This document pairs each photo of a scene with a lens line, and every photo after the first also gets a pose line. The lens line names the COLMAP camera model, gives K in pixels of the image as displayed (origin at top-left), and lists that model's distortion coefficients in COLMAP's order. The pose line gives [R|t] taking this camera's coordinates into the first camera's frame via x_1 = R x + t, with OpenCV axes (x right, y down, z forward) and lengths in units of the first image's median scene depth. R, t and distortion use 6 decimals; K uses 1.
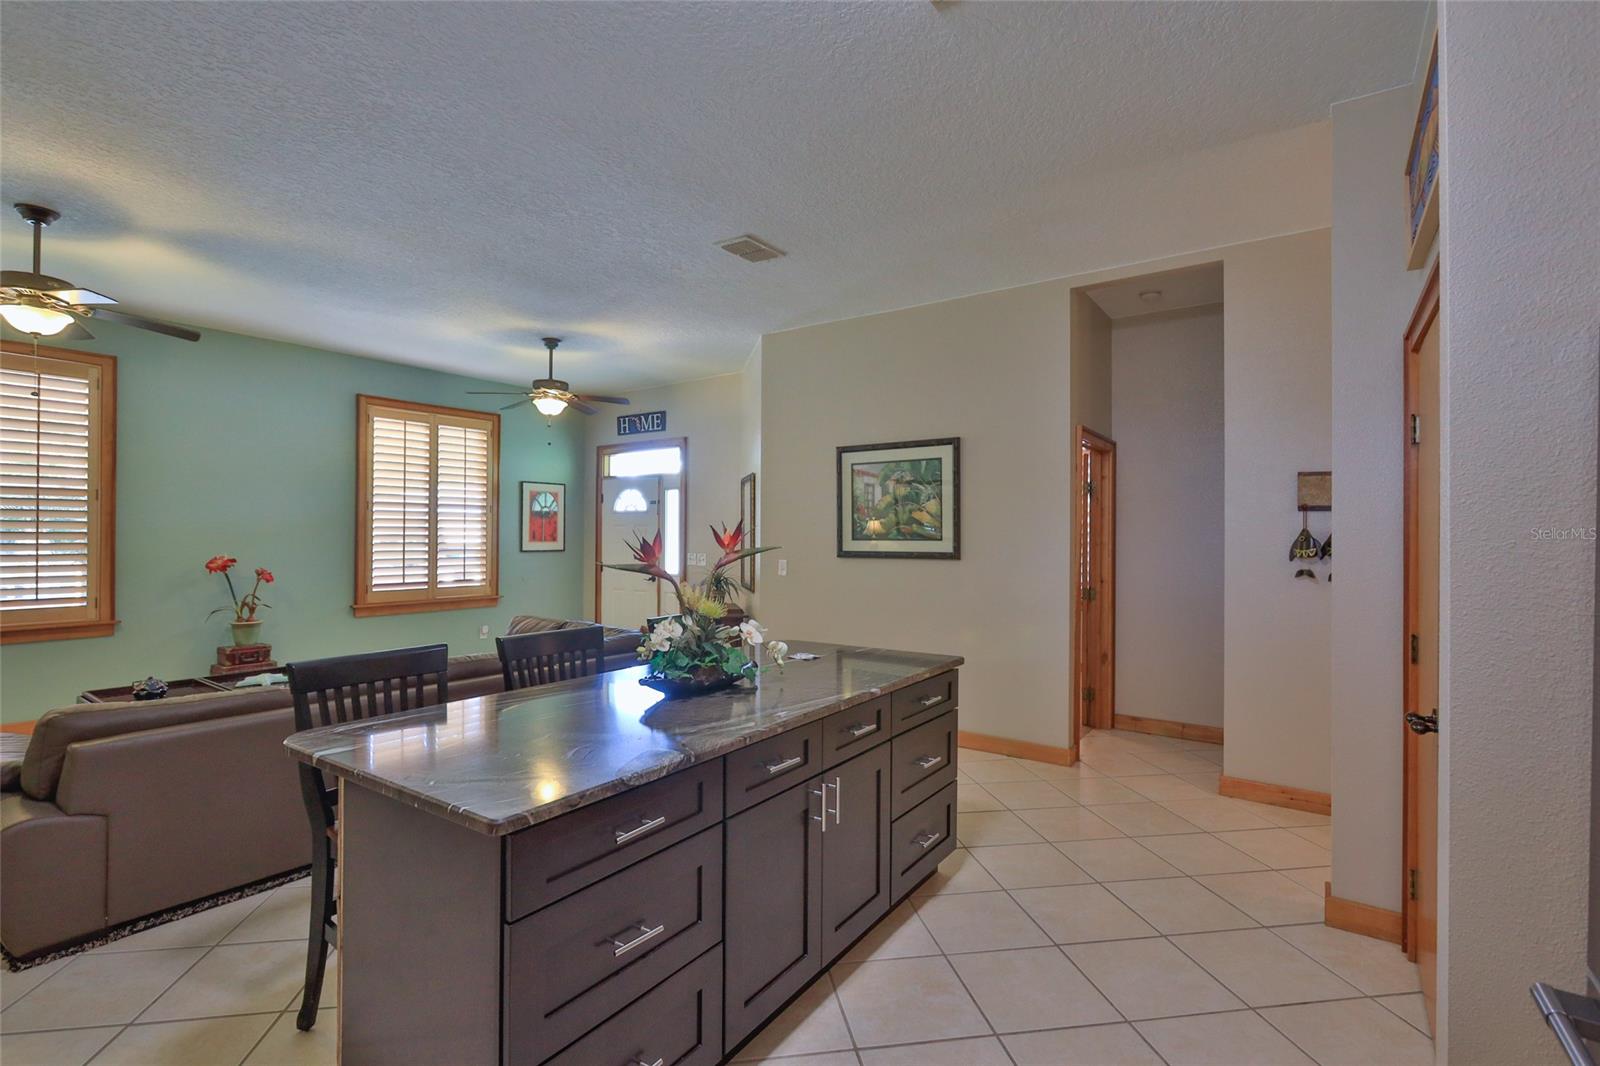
lens RADIAL K [[737.1, 0, 791.6], [0, 737.1, 533.2], [0, 0, 1]] dist [-0.009212, 0.001173]
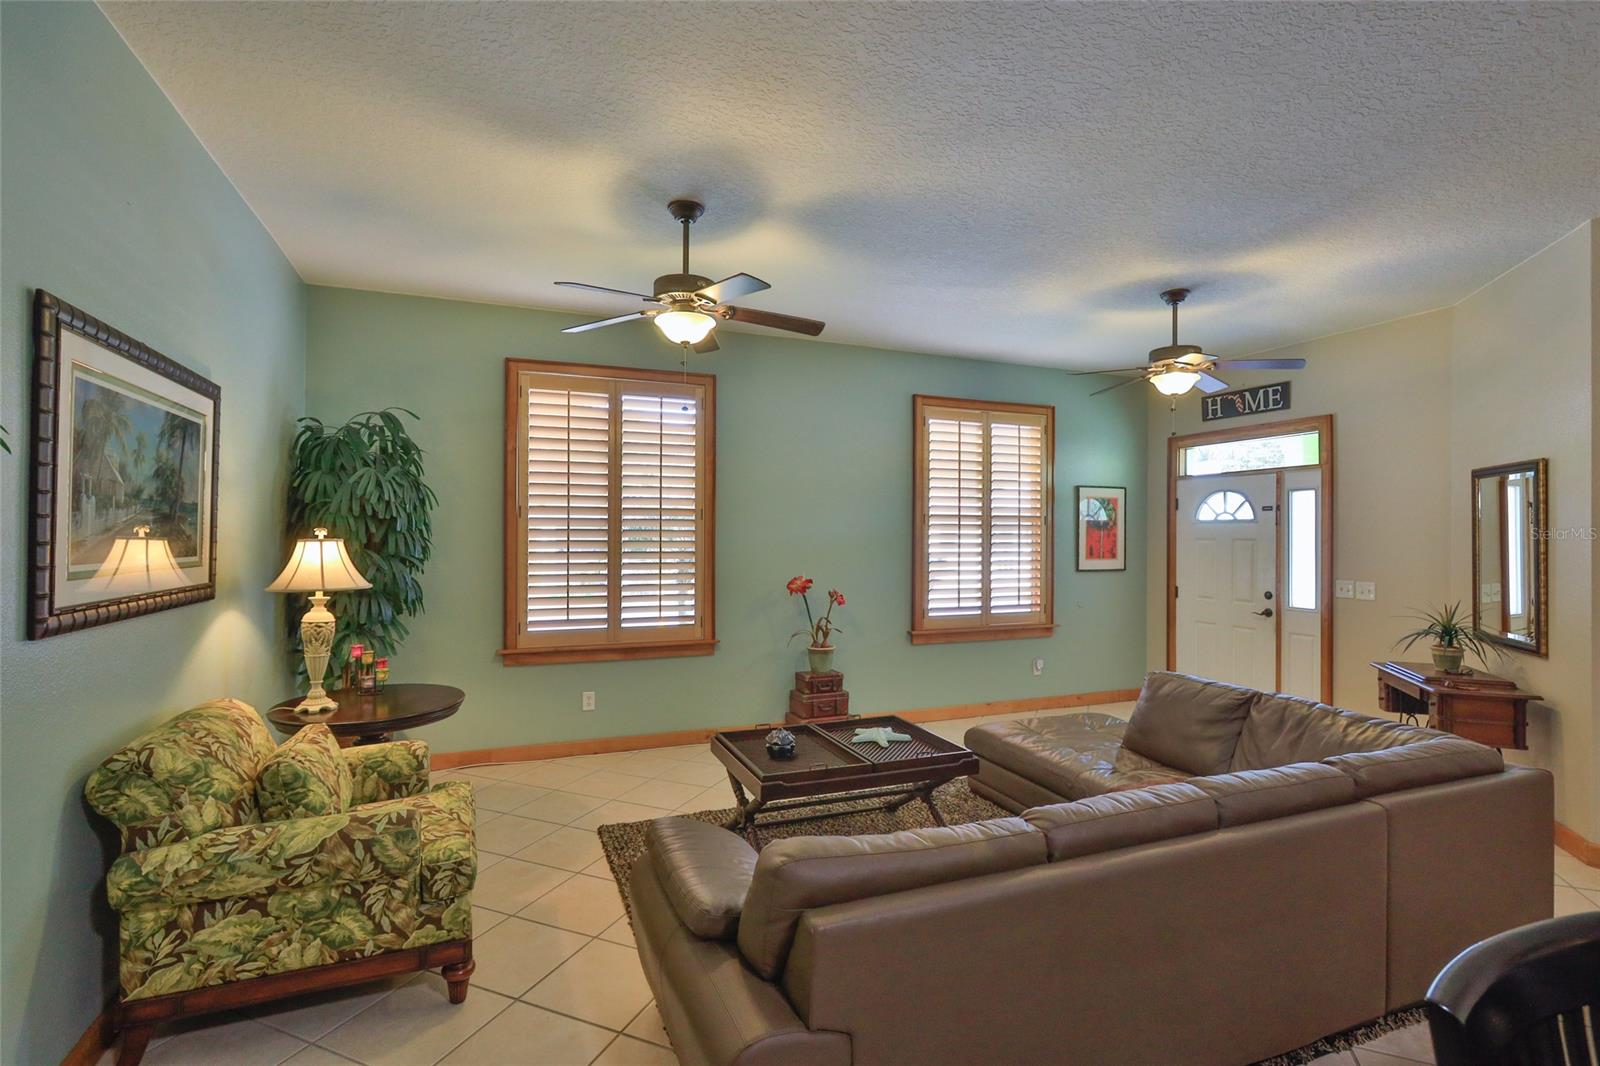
lens RADIAL K [[737.1, 0, 800.4], [0, 737.1, 529.5], [0, 0, 1]] dist [-0.009212, 0.001173]
pose [[0.854580, -0.004415, -0.519301, -0.244984], [0.000514, 0.999971, -0.007655, -0.018619], [0.519320, 0.006274, 0.854557, 0.163397]]
